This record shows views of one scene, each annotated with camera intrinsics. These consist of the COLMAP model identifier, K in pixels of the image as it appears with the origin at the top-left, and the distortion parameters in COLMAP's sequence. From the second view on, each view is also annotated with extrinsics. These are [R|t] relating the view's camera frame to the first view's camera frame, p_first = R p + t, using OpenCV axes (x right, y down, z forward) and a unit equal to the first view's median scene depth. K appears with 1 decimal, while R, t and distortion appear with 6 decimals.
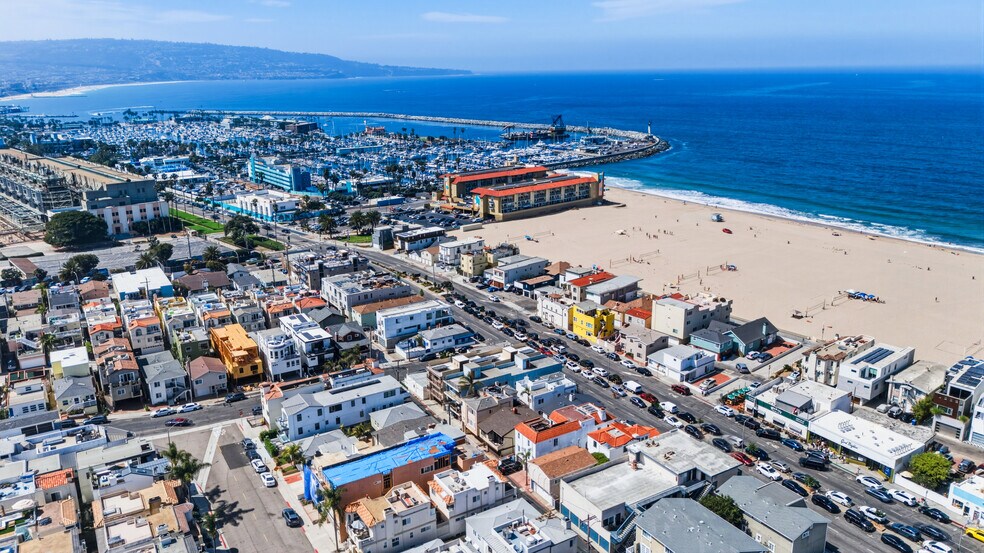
lens RADIAL K [[727.7, 0, 492.0], [0, 727.7, 276.5], [0, 0, 1]] dist [0.082556, -0.055160]
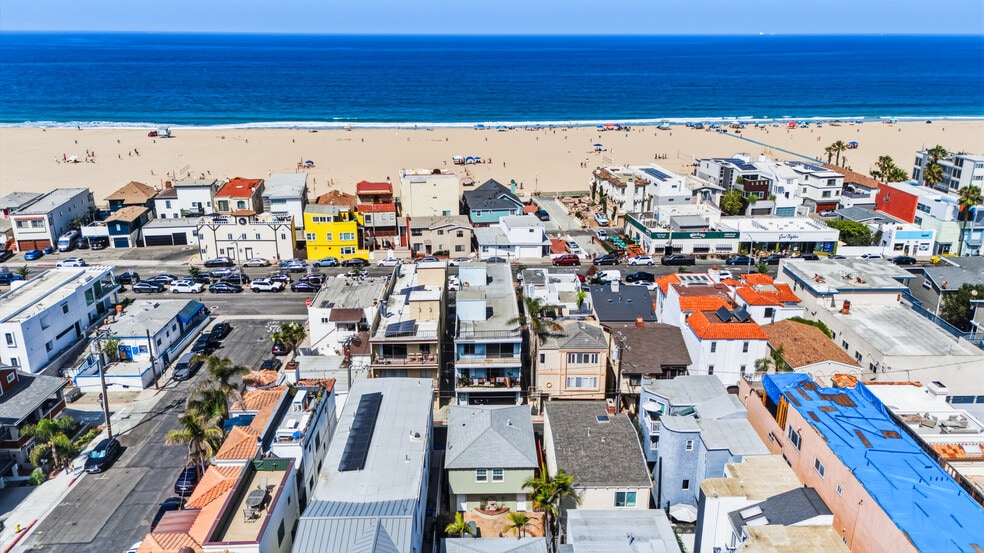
lens RADIAL K [[727.7, 0, 492.0], [0, 727.7, 276.5], [0, 0, 1]] dist [0.082556, -0.055160]
pose [[0.506600, -0.265352, 0.820332, -0.342060], [0.229622, 0.958622, 0.168281, 0.024043], [-0.831042, 0.103115, 0.546569, 0.580666]]
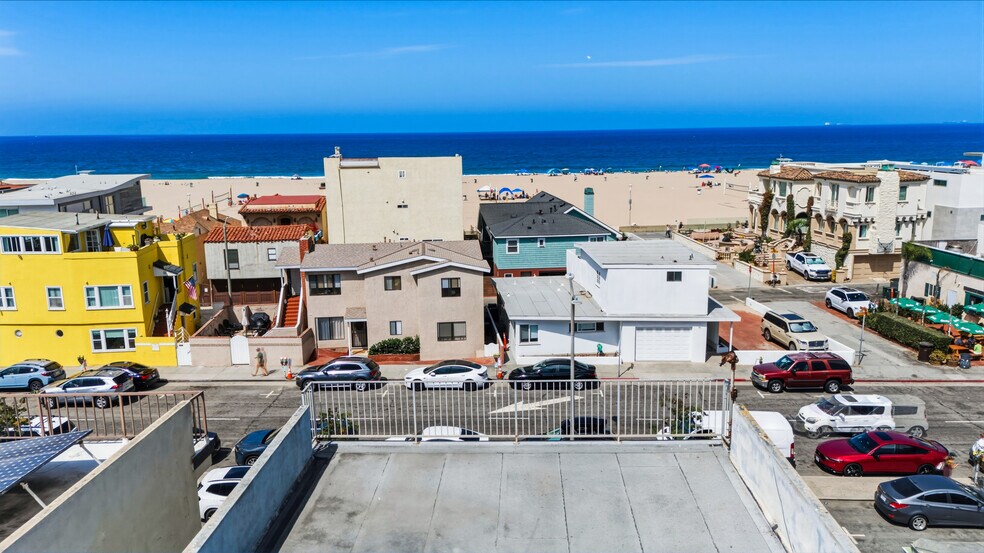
lens RADIAL K [[727.7, 0, 492.0], [0, 727.7, 276.5], [0, 0, 1]] dist [0.082556, -0.055160]
pose [[0.563542, -0.164658, 0.809511, 0.026488], [0.237075, 0.970949, 0.032455, 0.084014], [-0.791338, 0.173625, 0.586207, 0.824004]]
